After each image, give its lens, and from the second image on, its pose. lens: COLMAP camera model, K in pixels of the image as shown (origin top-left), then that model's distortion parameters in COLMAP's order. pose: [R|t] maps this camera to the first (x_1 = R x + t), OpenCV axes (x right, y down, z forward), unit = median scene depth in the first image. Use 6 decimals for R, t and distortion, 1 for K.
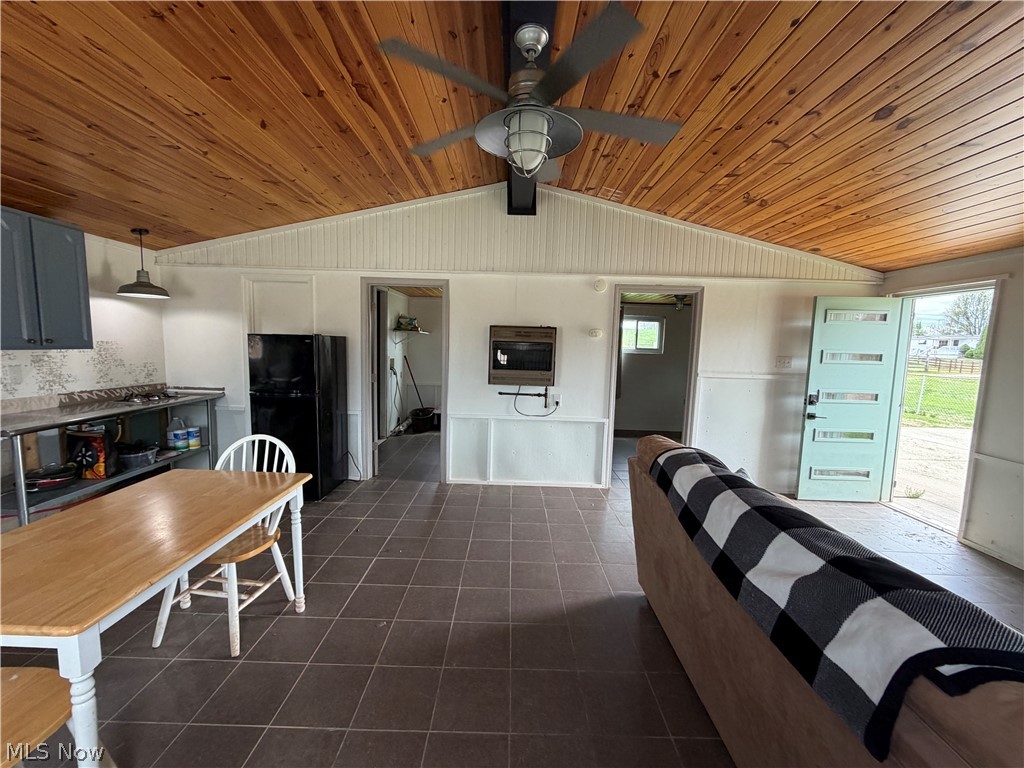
lens RADIAL K [[406.6, 0, 506.4], [0, 406.6, 384.6], [0, 0, 1]] dist [0.003574, -0.000307]
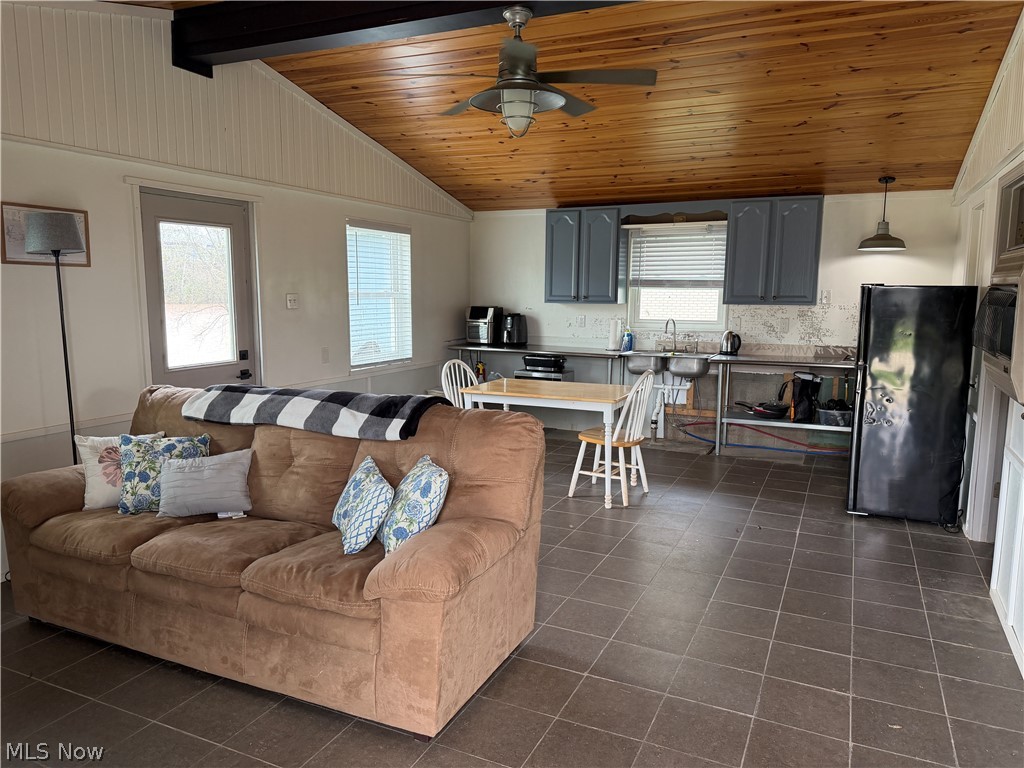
lens RADIAL K [[716.5, 0, 513.9], [0, 716.5, 389.2], [0, 0, 1]] dist [0.047475, -0.056029]
pose [[-0.408016, 0.104197, -0.907009, 1.102360], [-0.103839, 0.981723, 0.159491, -0.092539], [0.907050, 0.159258, -0.389739, 1.066478]]
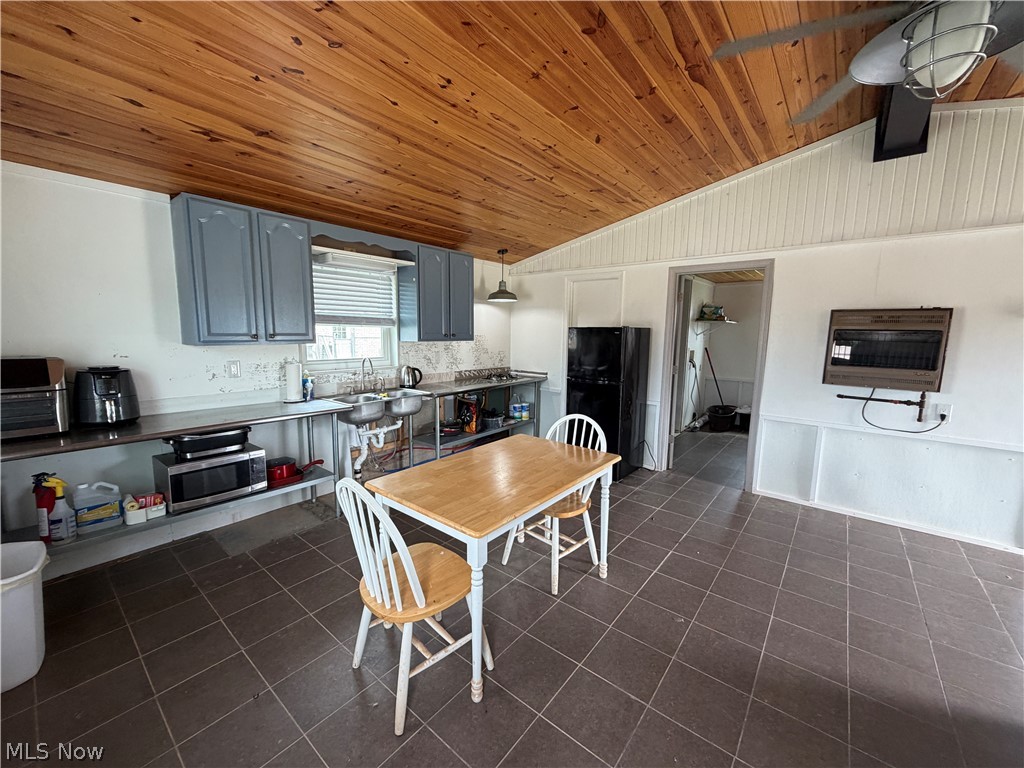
lens RADIAL K [[406.6, 0, 512.9], [0, 406.6, 384.2], [0, 0, 1]] dist [0.003574, -0.000307]
pose [[0.782859, 0.064340, -0.618863, -0.031543], [-0.052628, 0.997922, 0.037175, 0.003137], [0.619969, 0.003467, 0.784619, -0.014991]]
